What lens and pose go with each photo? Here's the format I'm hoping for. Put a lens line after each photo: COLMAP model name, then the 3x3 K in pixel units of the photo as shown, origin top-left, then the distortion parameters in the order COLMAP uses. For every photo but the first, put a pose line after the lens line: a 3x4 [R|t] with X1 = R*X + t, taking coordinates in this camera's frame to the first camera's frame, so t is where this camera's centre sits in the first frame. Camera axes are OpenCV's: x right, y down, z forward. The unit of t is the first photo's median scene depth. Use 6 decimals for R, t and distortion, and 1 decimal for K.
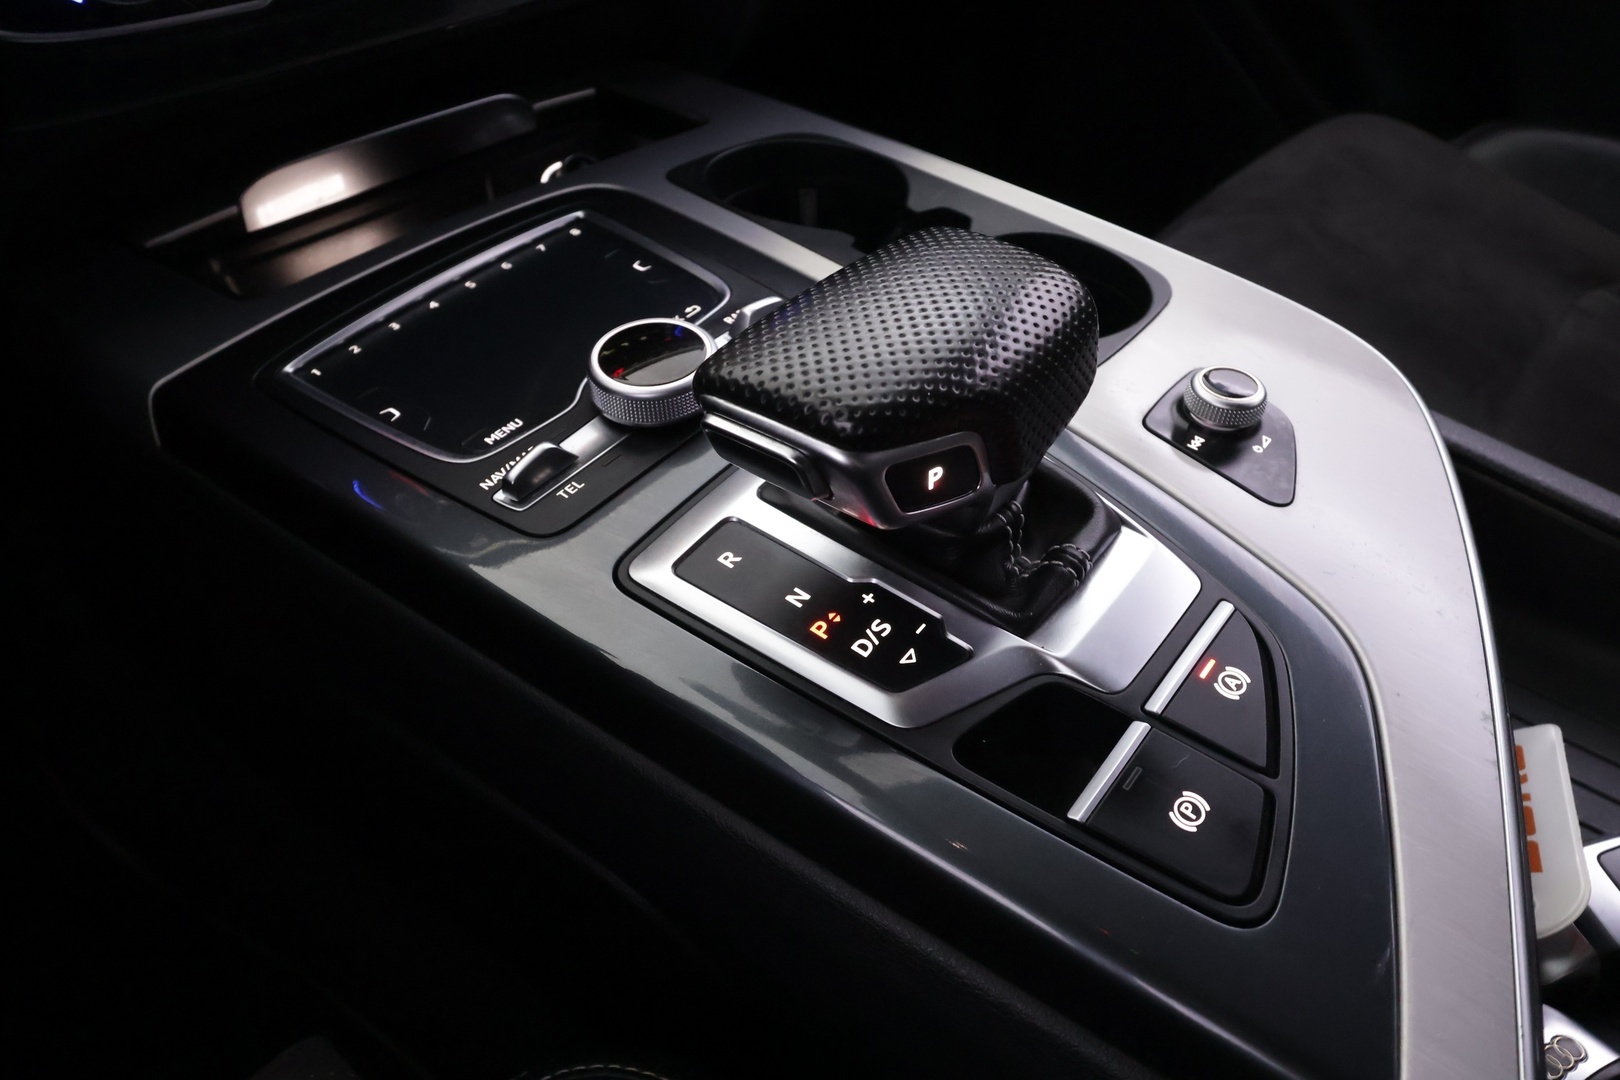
lens RADIAL K [[1153.0, 0, 809.5], [0, 1153.0, 533.1], [0, 0, 1]] dist [0.002680, 0.004279]
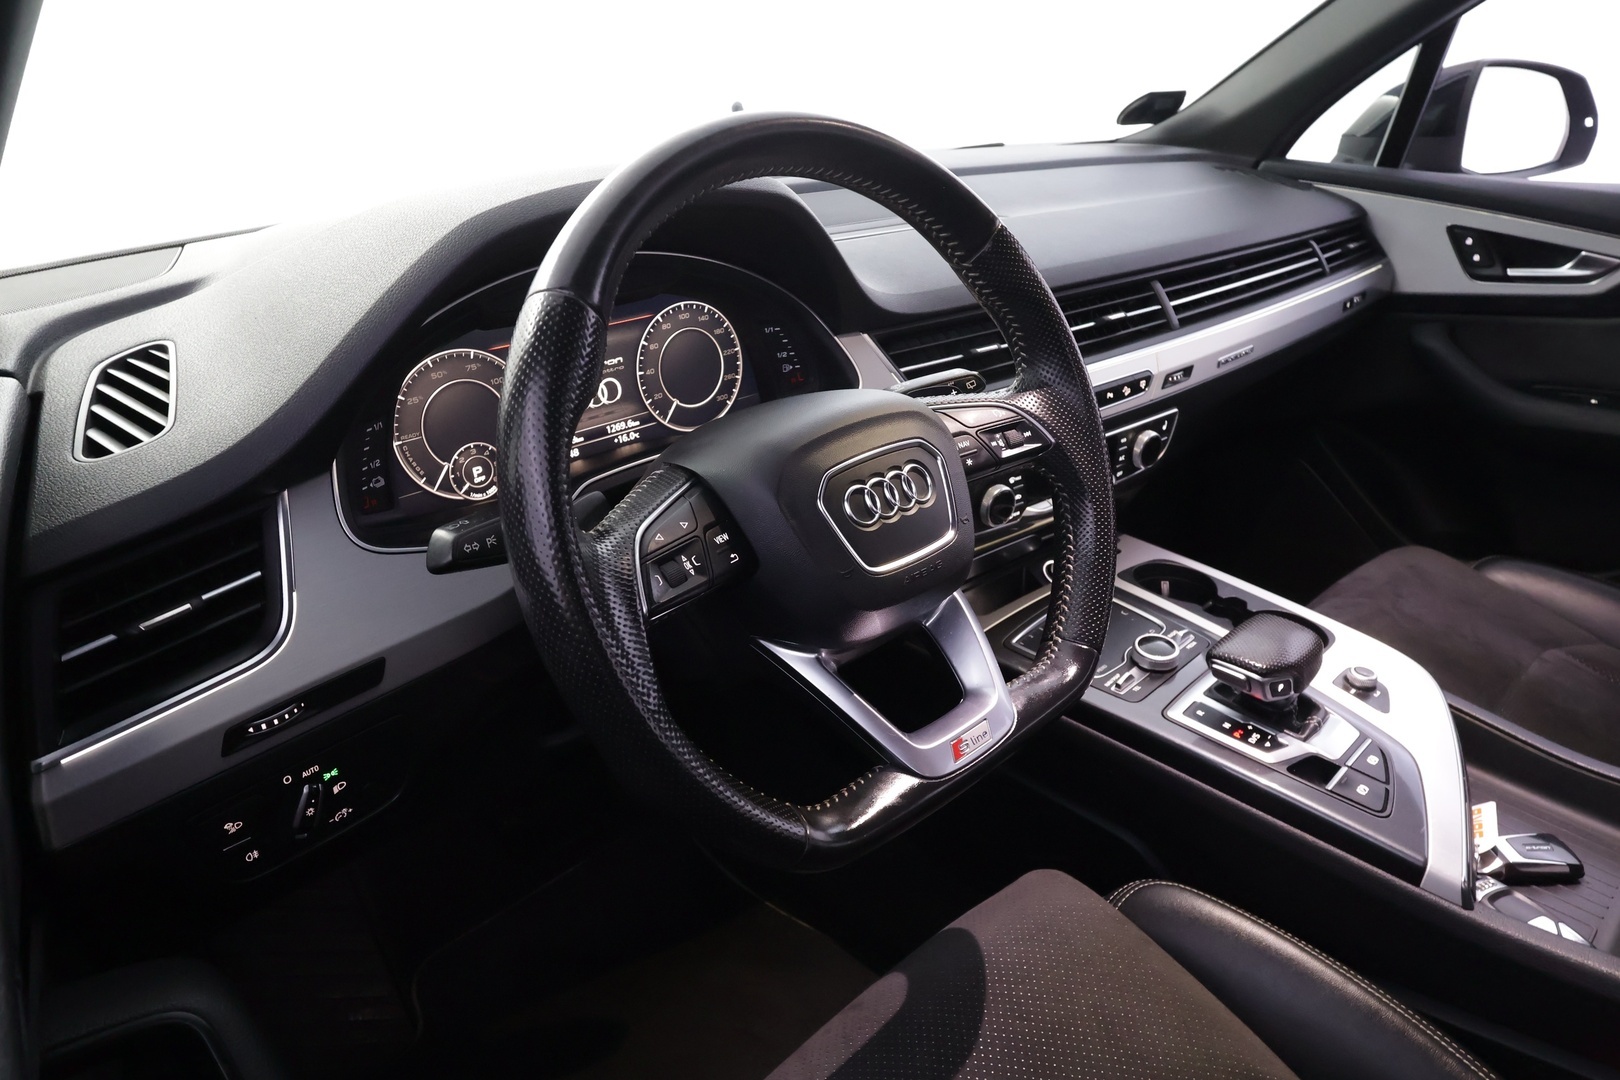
lens RADIAL K [[1006.6, 0, 813.8], [0, 1006.6, 529.9], [0, 0, 1]] dist [0.005199, -0.001411]
pose [[0.990047, 0.063406, -0.125643, -0.816904], [-0.094365, 0.961417, -0.258405, 0.360959], [0.104411, 0.267690, 0.957831, -1.919011]]
